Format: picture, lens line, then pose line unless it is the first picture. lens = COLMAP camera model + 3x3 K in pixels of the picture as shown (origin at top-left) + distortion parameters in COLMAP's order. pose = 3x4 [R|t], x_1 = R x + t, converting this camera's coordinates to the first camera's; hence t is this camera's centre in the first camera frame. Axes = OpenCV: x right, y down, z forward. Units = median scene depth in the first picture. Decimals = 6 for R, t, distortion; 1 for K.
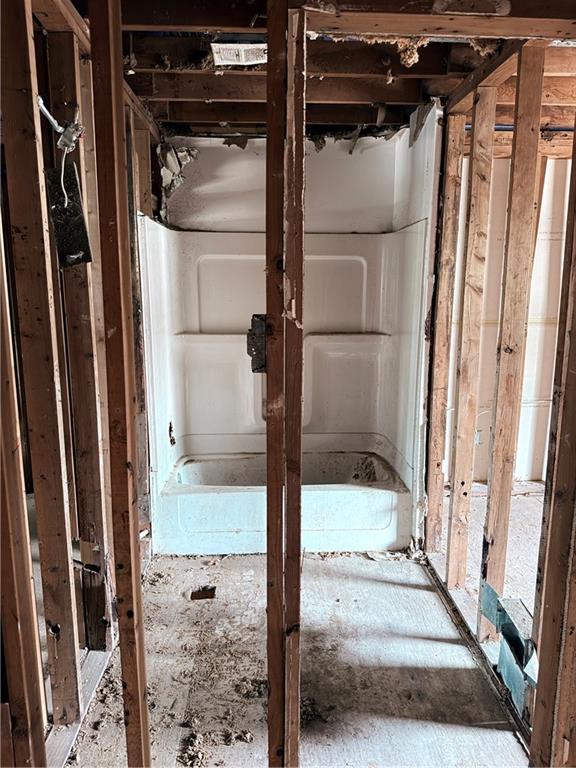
lens RADIAL K [[544.0, 0, 288.9], [0, 544.0, 383.2], [0, 0, 1]] dist [0.006779, -0.014712]
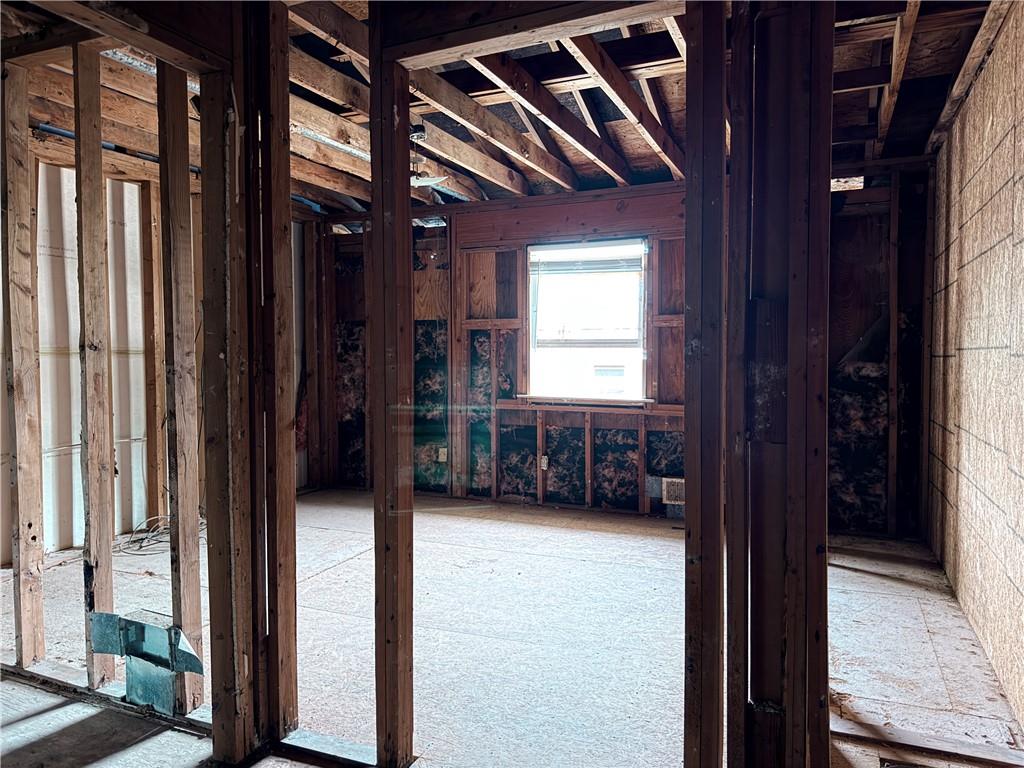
lens RADIAL K [[725.4, 0, 511.1], [0, 725.4, 381.6], [0, 0, 1]] dist [0.006779, -0.014712]
pose [[0.442504, -0.037877, 0.895966, -0.380659], [0.162235, 0.986003, -0.038442, 0.154697], [-0.881969, 0.162368, 0.442455, -0.170368]]
